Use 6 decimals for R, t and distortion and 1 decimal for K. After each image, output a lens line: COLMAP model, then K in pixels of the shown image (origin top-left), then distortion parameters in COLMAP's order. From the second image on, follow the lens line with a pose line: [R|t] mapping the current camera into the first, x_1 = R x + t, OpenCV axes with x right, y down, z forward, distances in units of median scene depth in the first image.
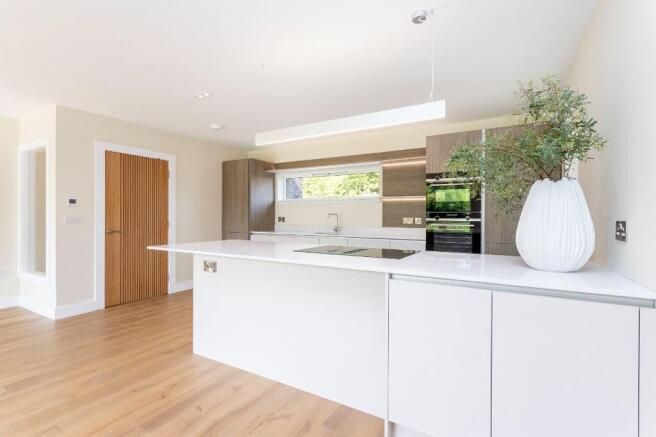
lens RADIAL K [[311.3, 0, 328.0], [0, 311.3, 218.5], [0, 0, 1]] dist [-0.000392, 0.000138]
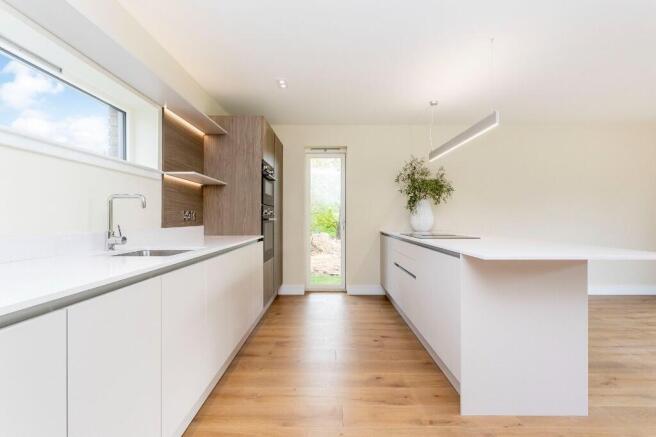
lens RADIAL K [[311.3, 0, 328.0], [0, 311.3, 218.5], [0, 0, 1]] dist [-0.000392, 0.000138]
pose [[-0.500558, -0.009572, 0.865650, -0.466217], [-0.000344, 0.999941, 0.010858, 0.008091], [-0.865703, 0.005137, -0.500532, 1.163638]]
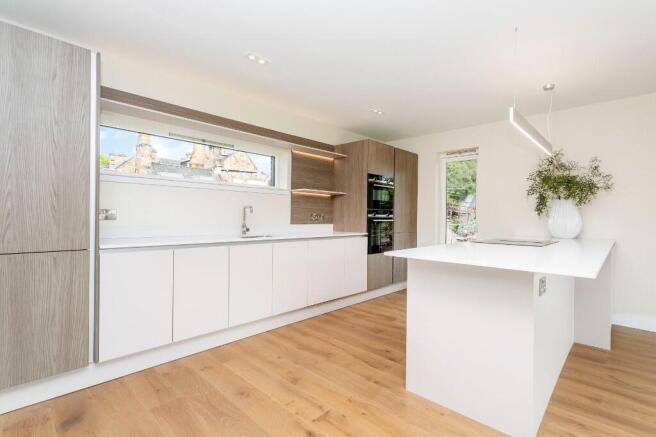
lens RADIAL K [[311.3, 0, 328.0], [0, 311.3, 218.5], [0, 0, 1]] dist [-0.000392, 0.000138]
pose [[0.235804, -0.010215, 0.971747, -0.704574], [-0.008961, 0.999879, 0.012685, 0.001269], [-0.971759, -0.011699, 0.235684, 0.801559]]
